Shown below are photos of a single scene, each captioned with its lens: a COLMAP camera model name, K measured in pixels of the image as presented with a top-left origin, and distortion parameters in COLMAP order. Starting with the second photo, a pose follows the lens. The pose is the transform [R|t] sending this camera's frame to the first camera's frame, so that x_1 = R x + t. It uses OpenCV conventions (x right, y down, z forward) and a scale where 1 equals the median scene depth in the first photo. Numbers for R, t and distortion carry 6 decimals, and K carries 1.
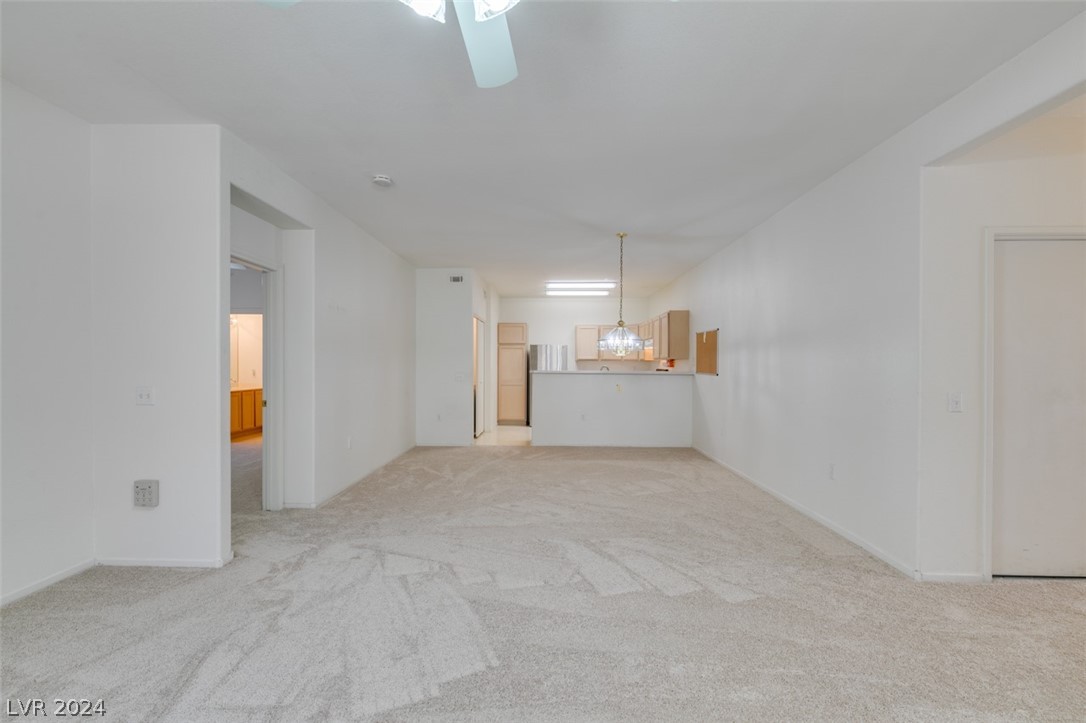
lens RADIAL K [[484.7, 0, 540.0], [0, 484.7, 365.4], [0, 0, 1]] dist [0.005806, -0.000109]
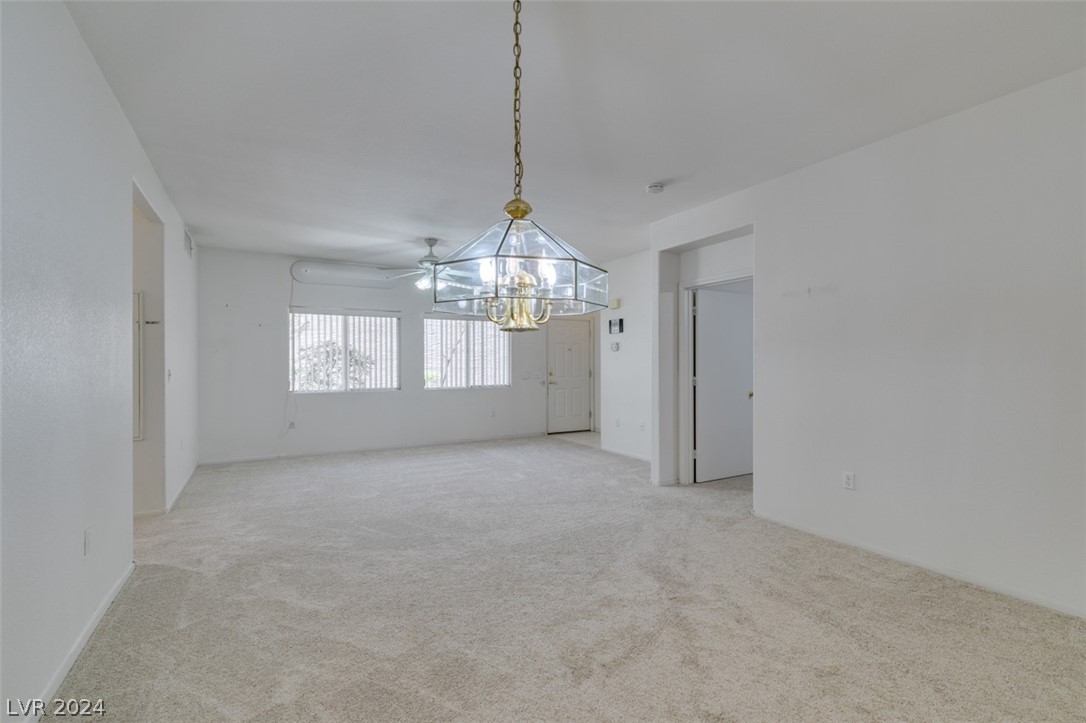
lens RADIAL K [[484.7, 0, 540.0], [0, 484.7, 365.4], [0, 0, 1]] dist [0.005806, -0.000109]
pose [[-0.853867, -0.000386, -0.520492, 0.377222], [-0.002350, 0.999992, 0.003114, -0.001999], [0.520487, 0.003882, -0.853861, 1.547008]]
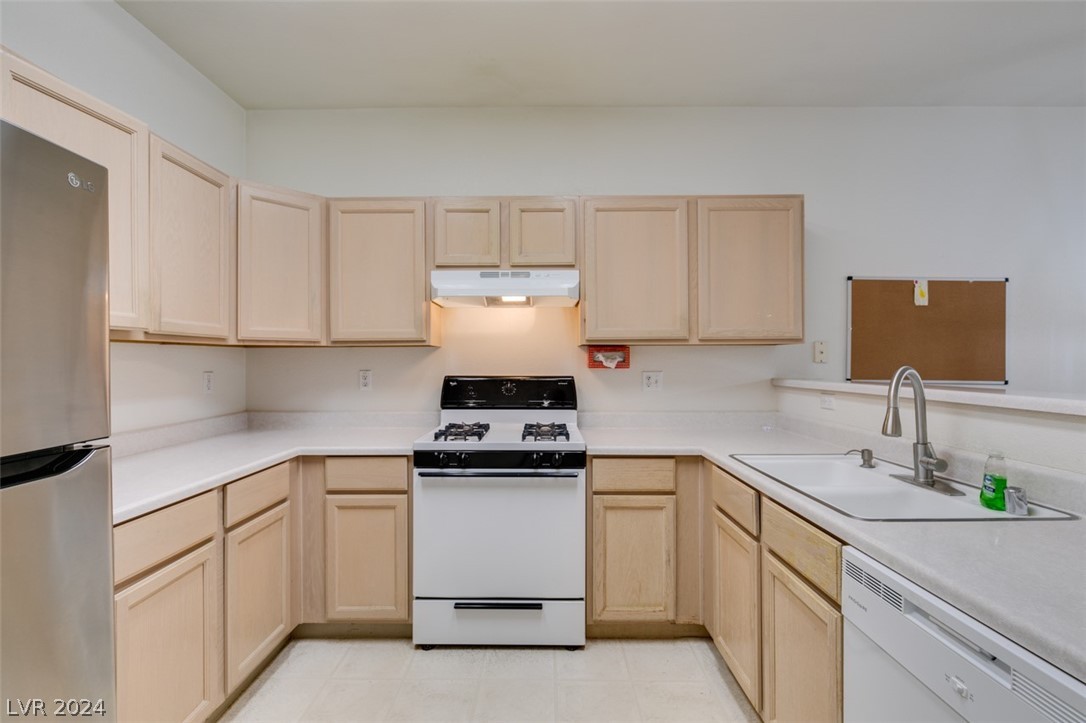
lens RADIAL K [[484.7, 0, 540.0], [0, 484.7, 365.4], [0, 0, 1]] dist [0.005806, -0.000109]
pose [[-0.020401, -0.010490, 0.999737, -0.103107], [0.004840, 0.999932, 0.010591, -0.004773], [-0.999780, 0.005055, -0.020349, 2.079505]]
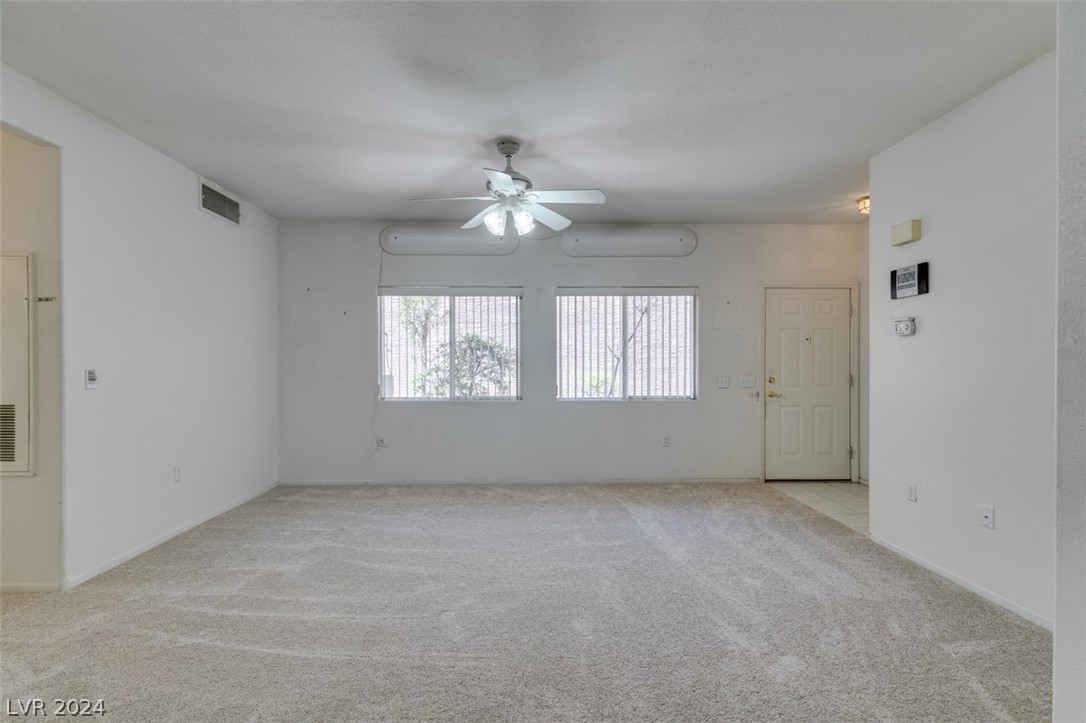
lens RADIAL K [[485.6, 0, 541.5], [0, 485.6, 366.1], [0, 0, 1]] dist [0.005687, -0.000916]
pose [[-0.998137, -0.003747, -0.060891, -0.058573], [-0.004226, 0.999961, 0.007738, -0.002203], [0.060860, 0.007981, -0.998114, 1.027306]]
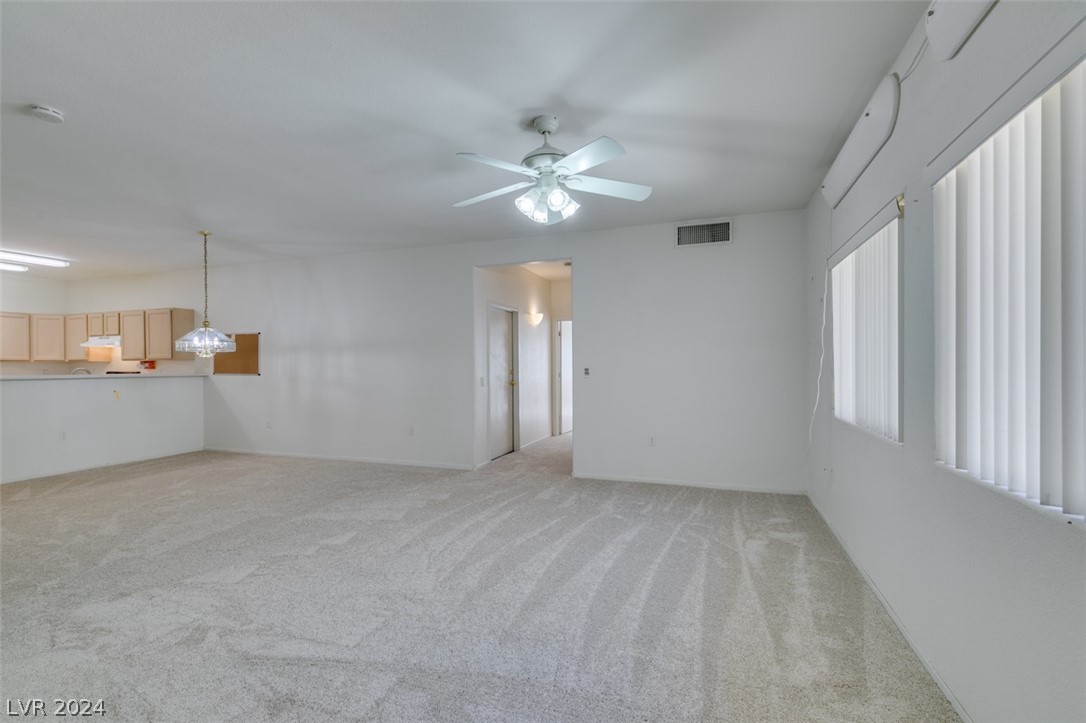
lens RADIAL K [[485.6, 0, 541.5], [0, 485.6, 366.1], [0, 0, 1]] dist [0.005687, -0.000916]
pose [[0.316165, -0.010248, 0.948649, -0.692161], [0.009077, 0.999929, 0.007777, -0.004395], [-0.948661, 0.006153, 0.316236, 0.063867]]
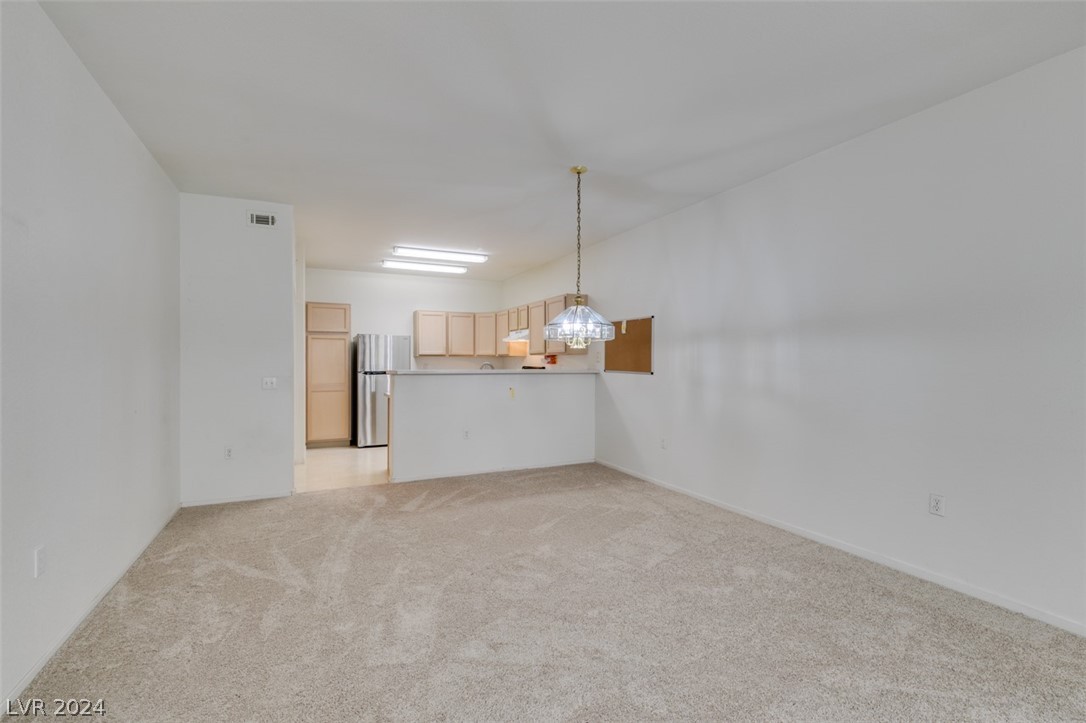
lens RADIAL K [[486.4, 0, 543.0], [0, 486.4, 361.5], [0, 0, 1]] dist [0.001453, 0.000113]
pose [[0.891703, -0.004513, 0.452598, -0.233344], [0.004643, 0.999989, 0.000824, -0.003196], [-0.452597, 0.001367, 0.891714, 0.524486]]
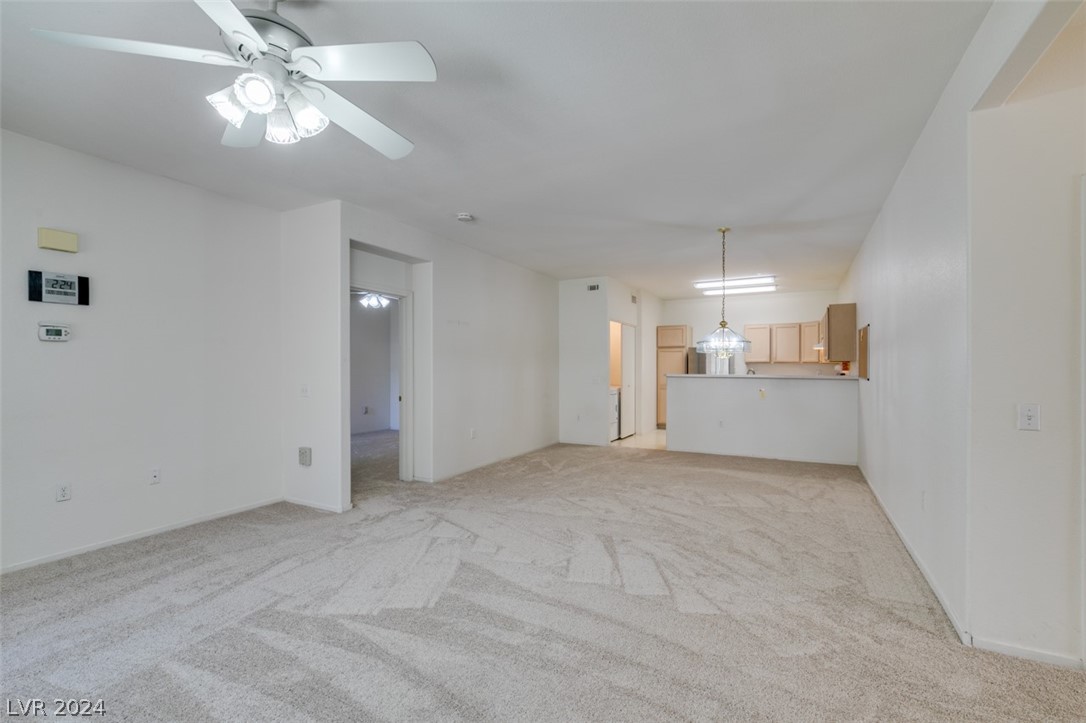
lens RADIAL K [[485.6, 0, 541.5], [0, 485.6, 366.1], [0, 0, 1]] dist [0.005687, -0.000916]
pose [[0.894953, -0.004794, -0.446135, 0.341604], [0.002211, 0.999978, -0.006310, 0.000078], [0.446155, 0.004660, 0.894943, -0.001819]]
